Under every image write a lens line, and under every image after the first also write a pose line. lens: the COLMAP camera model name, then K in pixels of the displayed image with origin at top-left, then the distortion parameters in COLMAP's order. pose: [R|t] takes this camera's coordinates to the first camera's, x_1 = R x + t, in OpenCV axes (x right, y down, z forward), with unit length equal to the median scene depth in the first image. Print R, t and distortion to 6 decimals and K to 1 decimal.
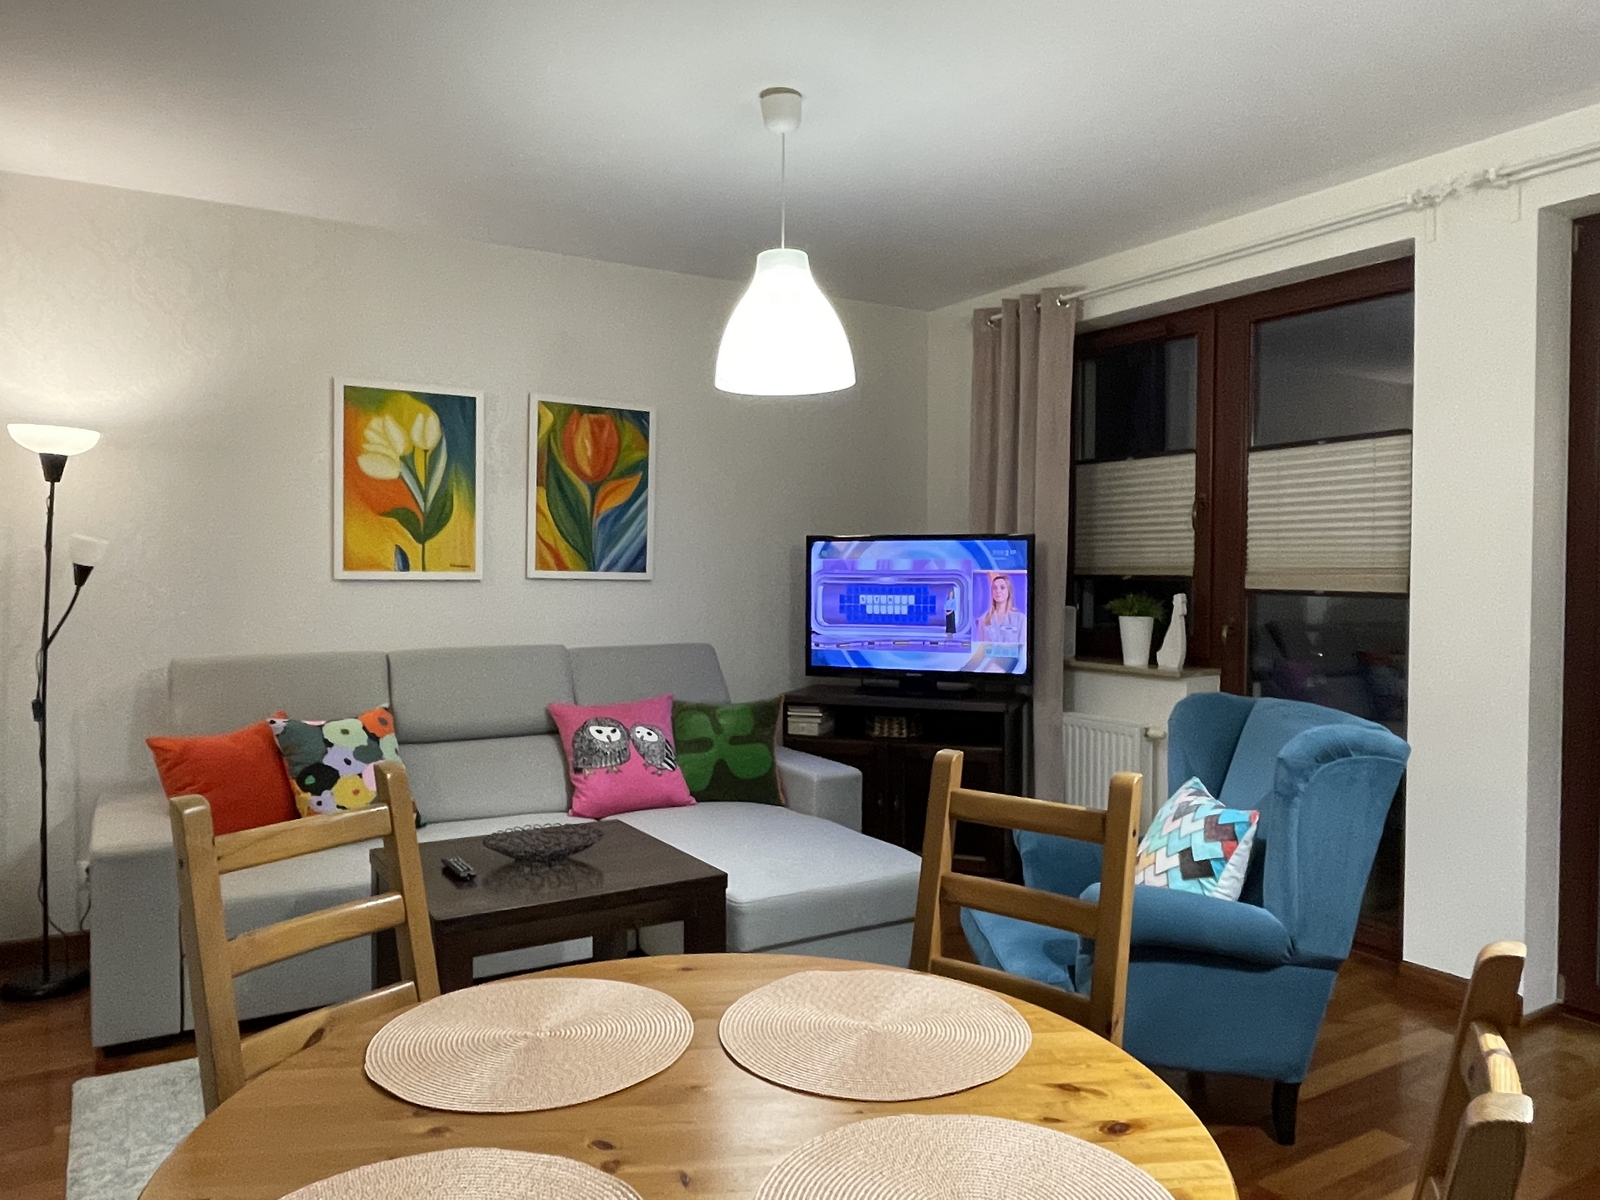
lens RADIAL K [[1129.9, 0, 798.2], [0, 1129.9, 593.4], [0, 0, 1]] dist [0.007144, -0.000333]
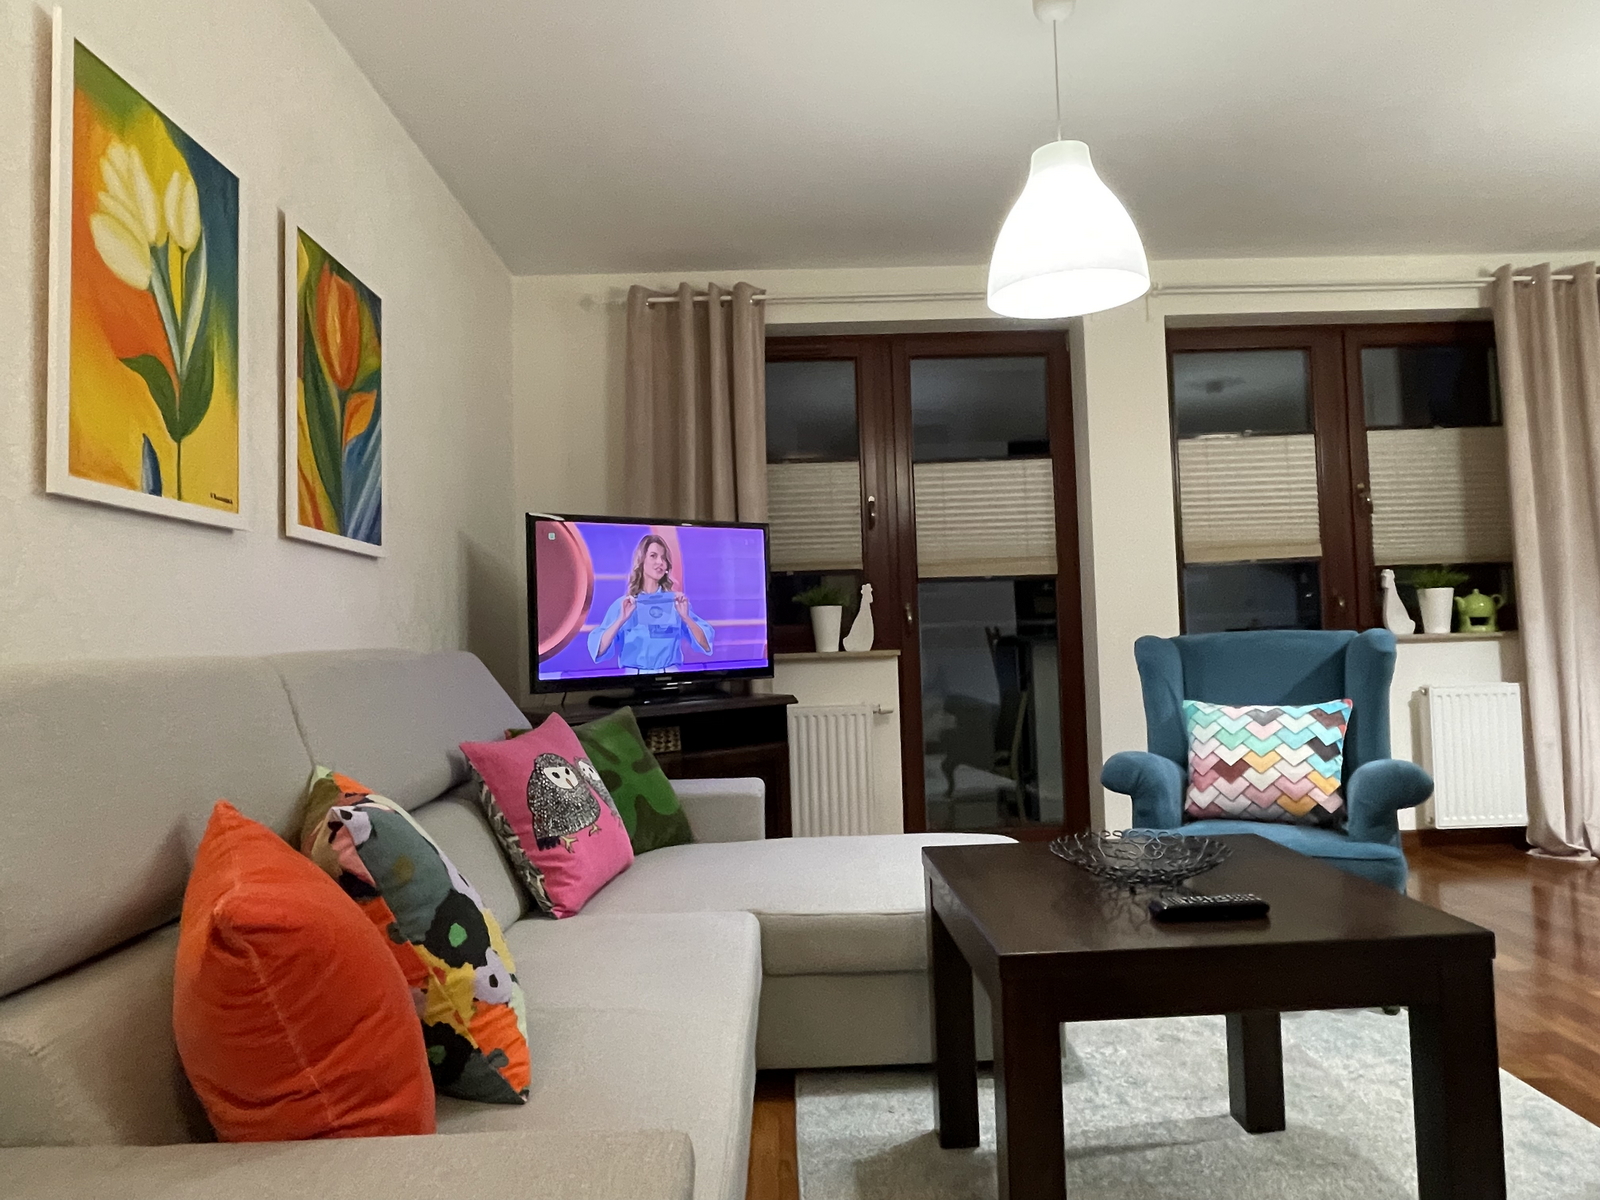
lens RADIAL K [[1004.5, 0, 802.7], [0, 1004.5, 589.2], [0, 0, 1]] dist [0.001399, -0.002195]
pose [[0.495023, 0.016255, 0.868728, -0.546020], [0.052981, 0.997400, -0.048852, 0.049816], [-0.867263, 0.070209, 0.492875, 0.552399]]
